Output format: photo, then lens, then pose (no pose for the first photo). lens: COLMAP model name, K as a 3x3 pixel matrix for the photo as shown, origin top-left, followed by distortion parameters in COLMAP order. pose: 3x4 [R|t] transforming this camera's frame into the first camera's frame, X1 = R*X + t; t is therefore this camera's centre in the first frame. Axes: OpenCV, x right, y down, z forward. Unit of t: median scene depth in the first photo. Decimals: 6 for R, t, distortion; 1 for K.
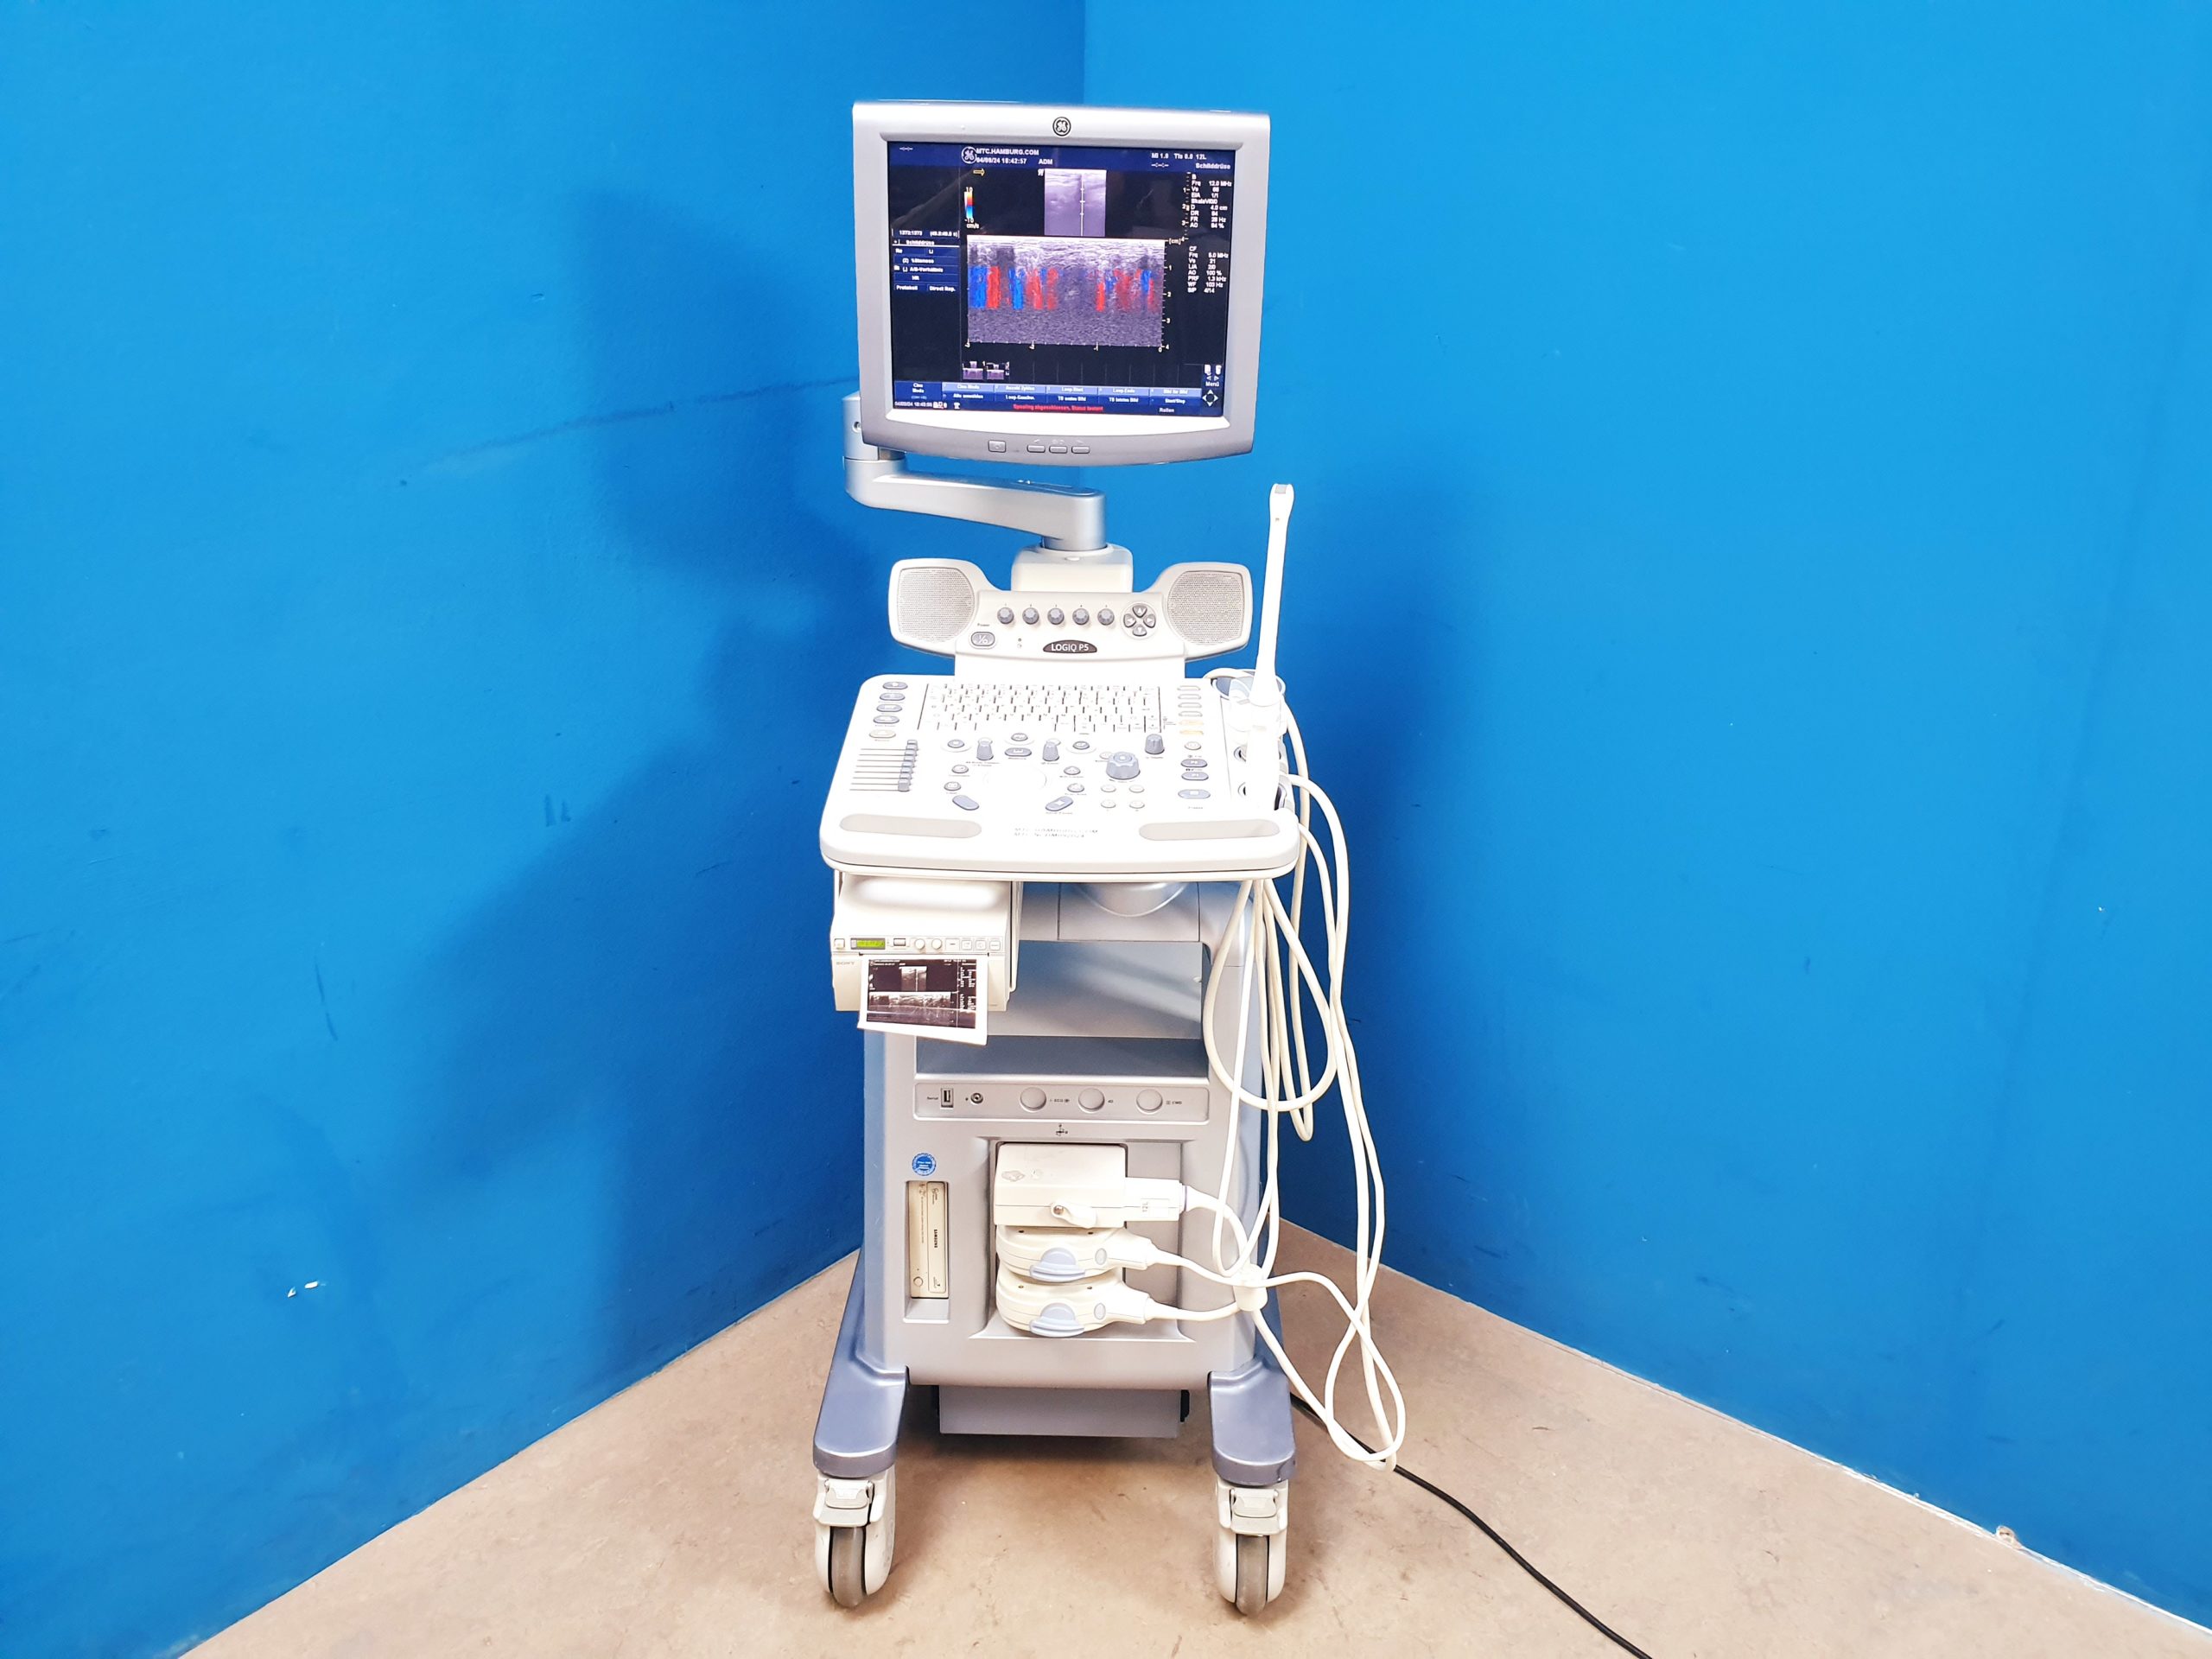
lens RADIAL K [[1754.2, 0, 1106.0], [0, 1754.2, 829.5], [0, 0, 1]] dist [-0.000572, 0.057328]
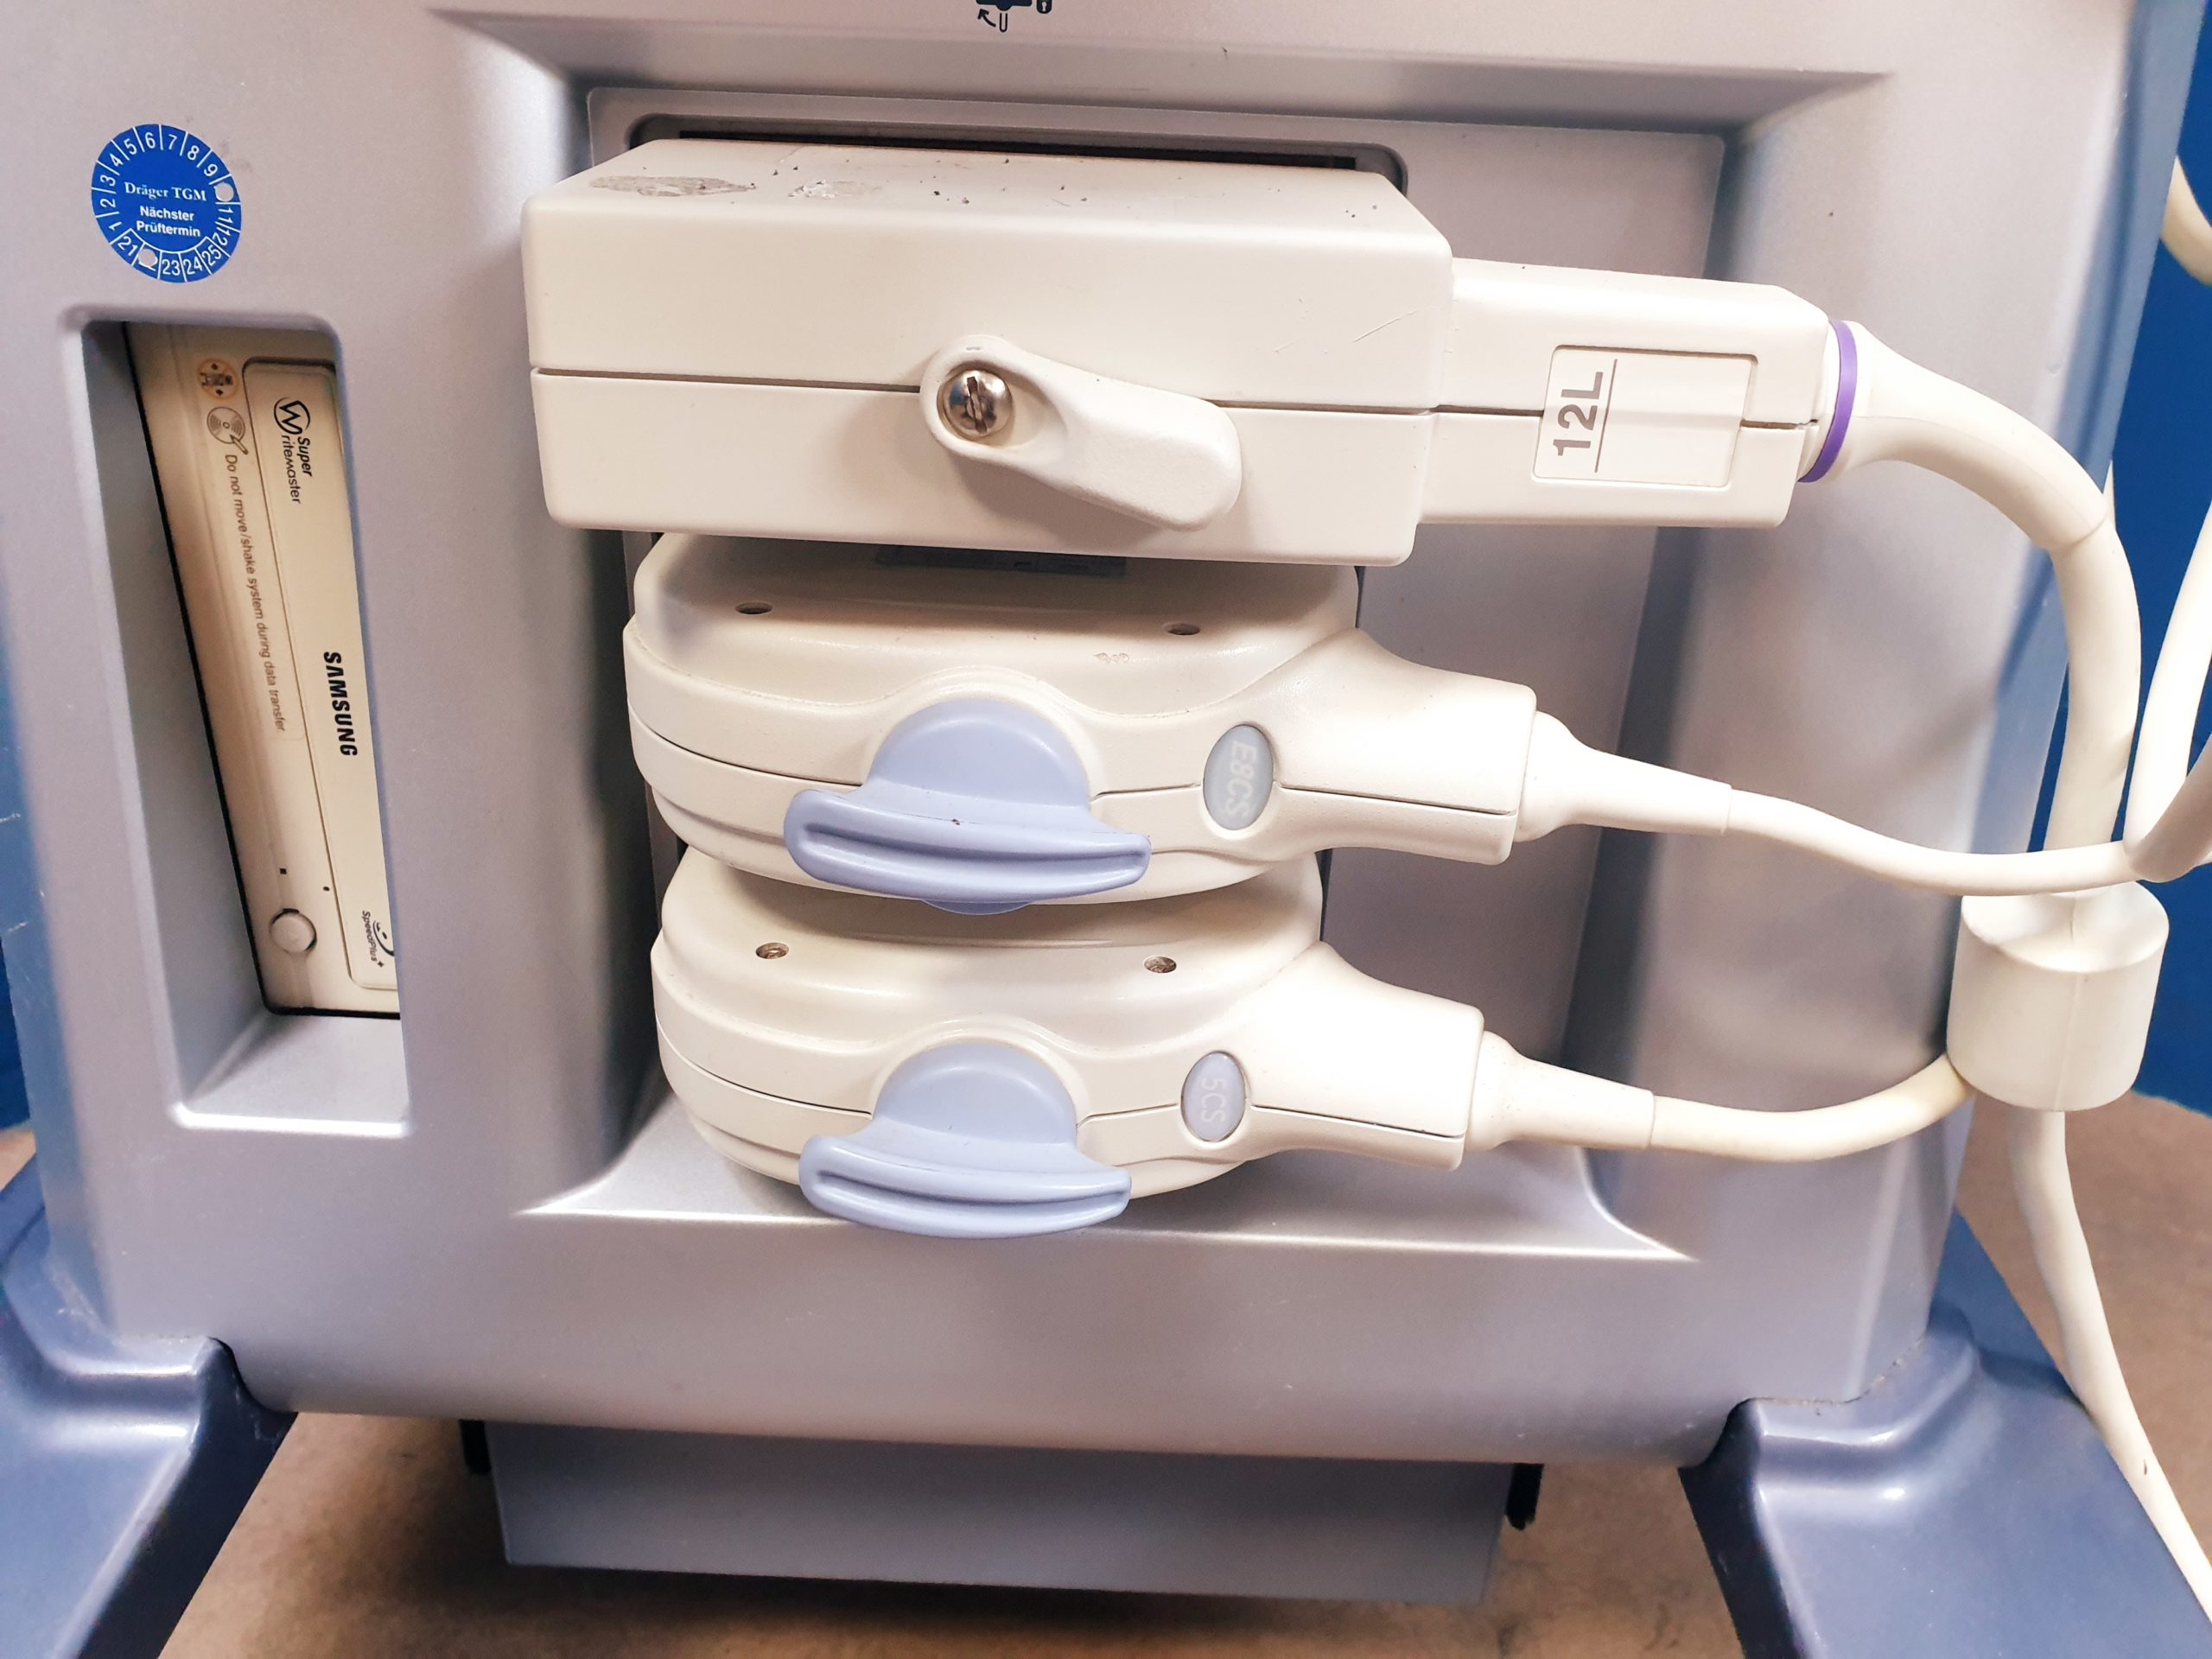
lens RADIAL K [[1754.2, 0, 1106.0], [0, 1754.2, 829.5], [0, 0, 1]] dist [-0.000572, 0.057328]
pose [[0.999627, 0.022778, 0.015084, -0.017536], [-0.024587, 0.990772, 0.133288, 0.222003], [-0.011908, -0.133609, 0.990963, 0.818442]]
